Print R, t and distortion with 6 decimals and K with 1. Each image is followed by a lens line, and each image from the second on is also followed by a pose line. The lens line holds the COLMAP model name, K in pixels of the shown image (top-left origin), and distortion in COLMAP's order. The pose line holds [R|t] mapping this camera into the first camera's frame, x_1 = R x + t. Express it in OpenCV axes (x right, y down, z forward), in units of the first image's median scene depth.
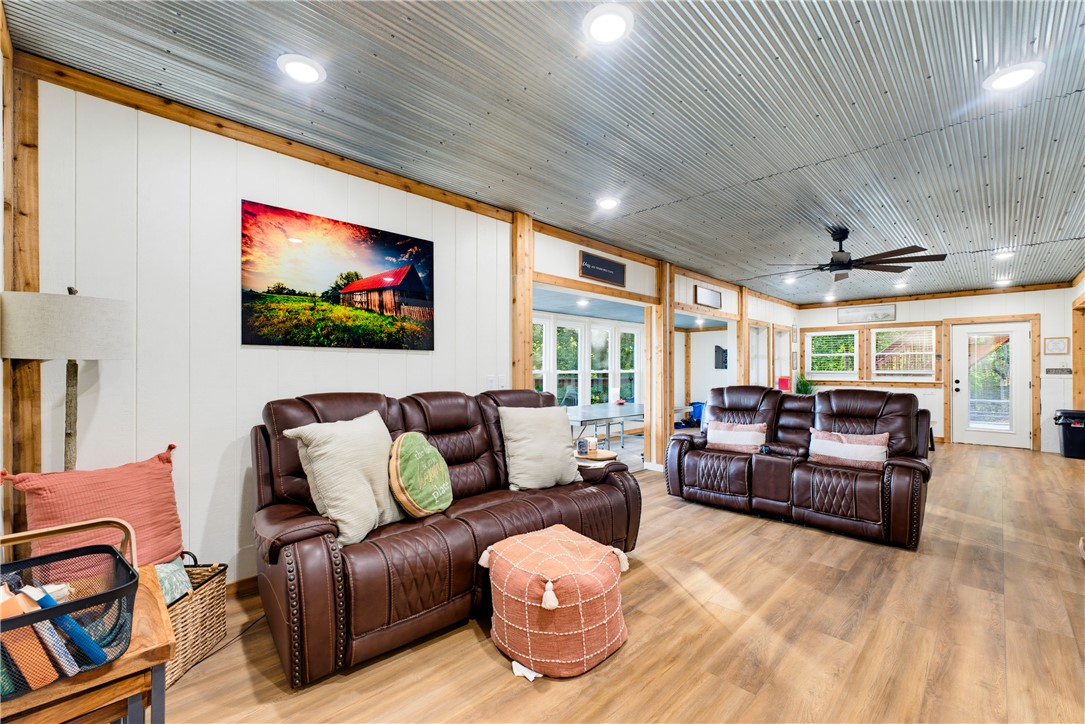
lens RADIAL K [[465.1, 0, 547.1], [0, 465.1, 368.3], [0, 0, 1]] dist [-0.003892, 0.000317]
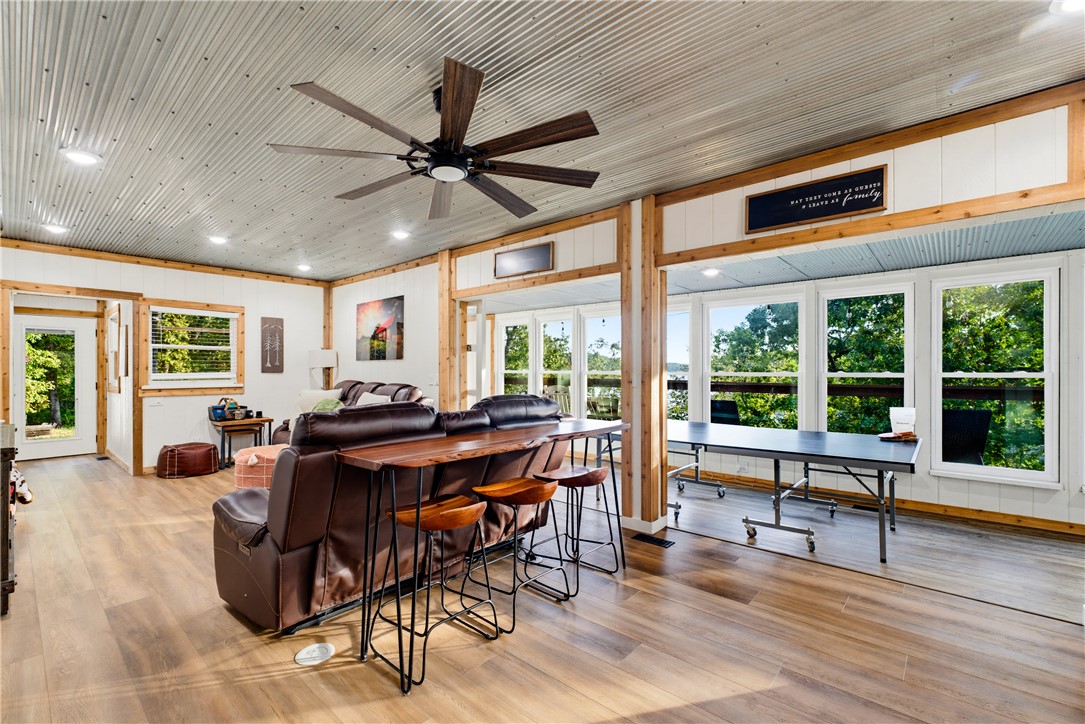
lens RADIAL K [[465.1, 0, 547.3], [0, 465.1, 365.6], [0, 0, 1]] dist [-0.003892, 0.000317]
pose [[0.065880, -0.002663, -0.997824, 1.048286], [0.001000, 0.999996, -0.002602, -0.005950], [0.997827, -0.000826, 0.065883, 0.968702]]
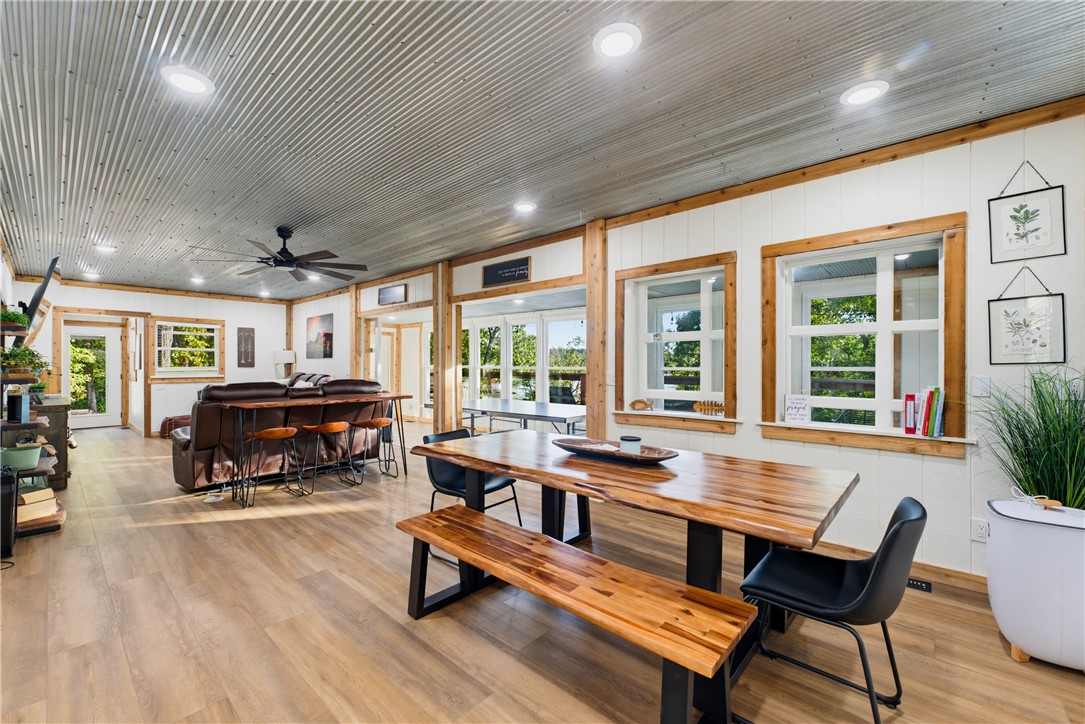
lens RADIAL K [[435.3, 0, 545.1], [0, 435.3, 361.5], [0, 0, 1]] dist [-0.000782, 0.000834]
pose [[0.056362, -0.001190, -0.998410, 1.709645], [0.000282, 0.999999, -0.001176, -0.012468], [0.998410, -0.000215, 0.056363, 1.584930]]
